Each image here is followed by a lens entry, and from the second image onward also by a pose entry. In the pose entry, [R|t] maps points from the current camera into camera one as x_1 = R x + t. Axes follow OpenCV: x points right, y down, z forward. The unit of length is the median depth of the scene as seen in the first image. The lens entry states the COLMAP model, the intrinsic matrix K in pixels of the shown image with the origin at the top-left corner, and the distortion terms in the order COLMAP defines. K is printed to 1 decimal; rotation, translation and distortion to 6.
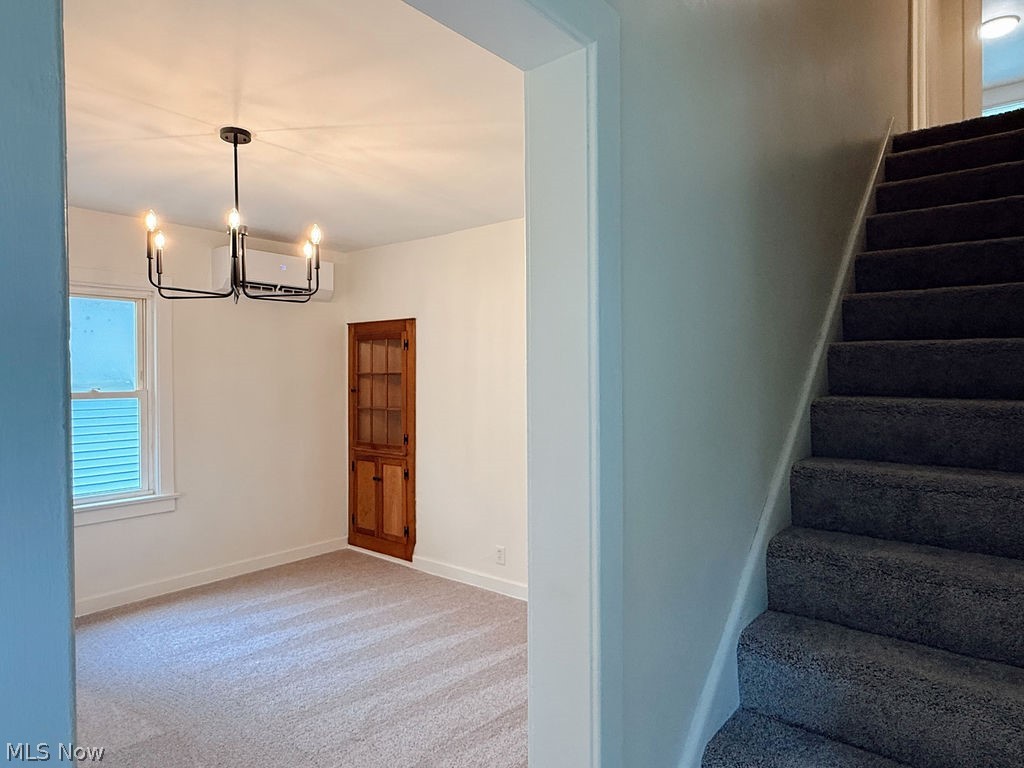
lens RADIAL K [[629.8, 0, 507.5], [0, 629.8, 381.1], [0, 0, 1]] dist [-0.008612, 0.002310]
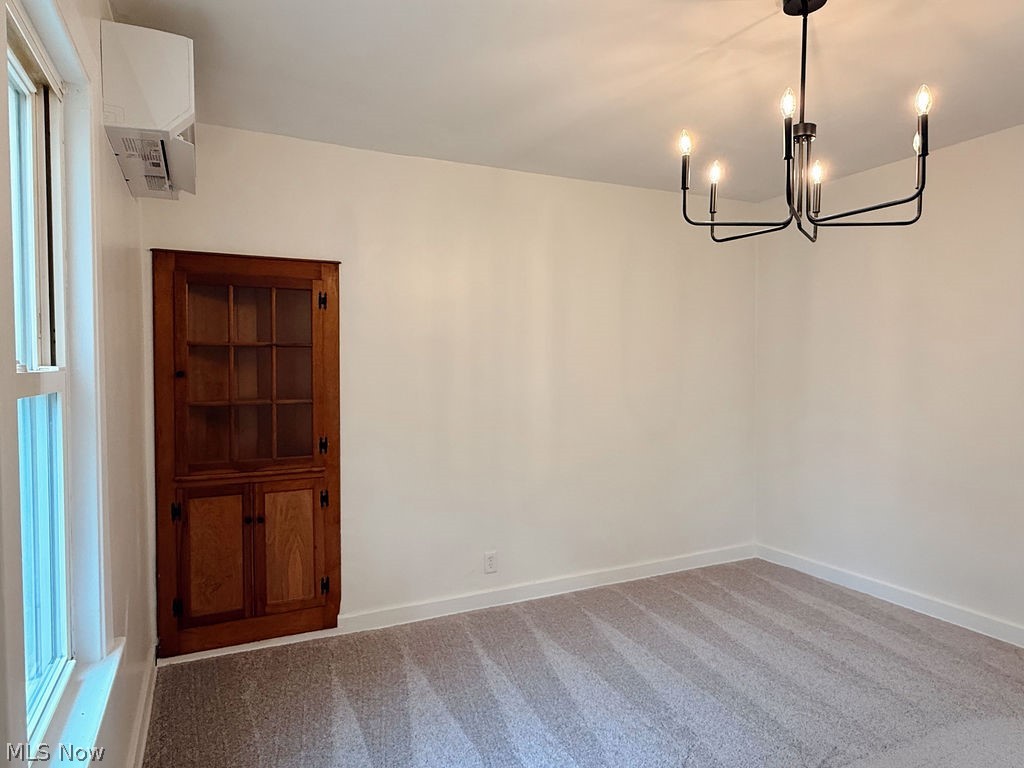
lens RADIAL K [[629.8, 0, 510.9], [0, 629.8, 382.0], [0, 0, 1]] dist [-0.008612, 0.002310]
pose [[0.420367, -0.027474, 0.906938, -0.653611], [0.007102, 0.999610, 0.026989, 0.009541], [-0.907326, -0.004904, 0.420398, 0.533387]]
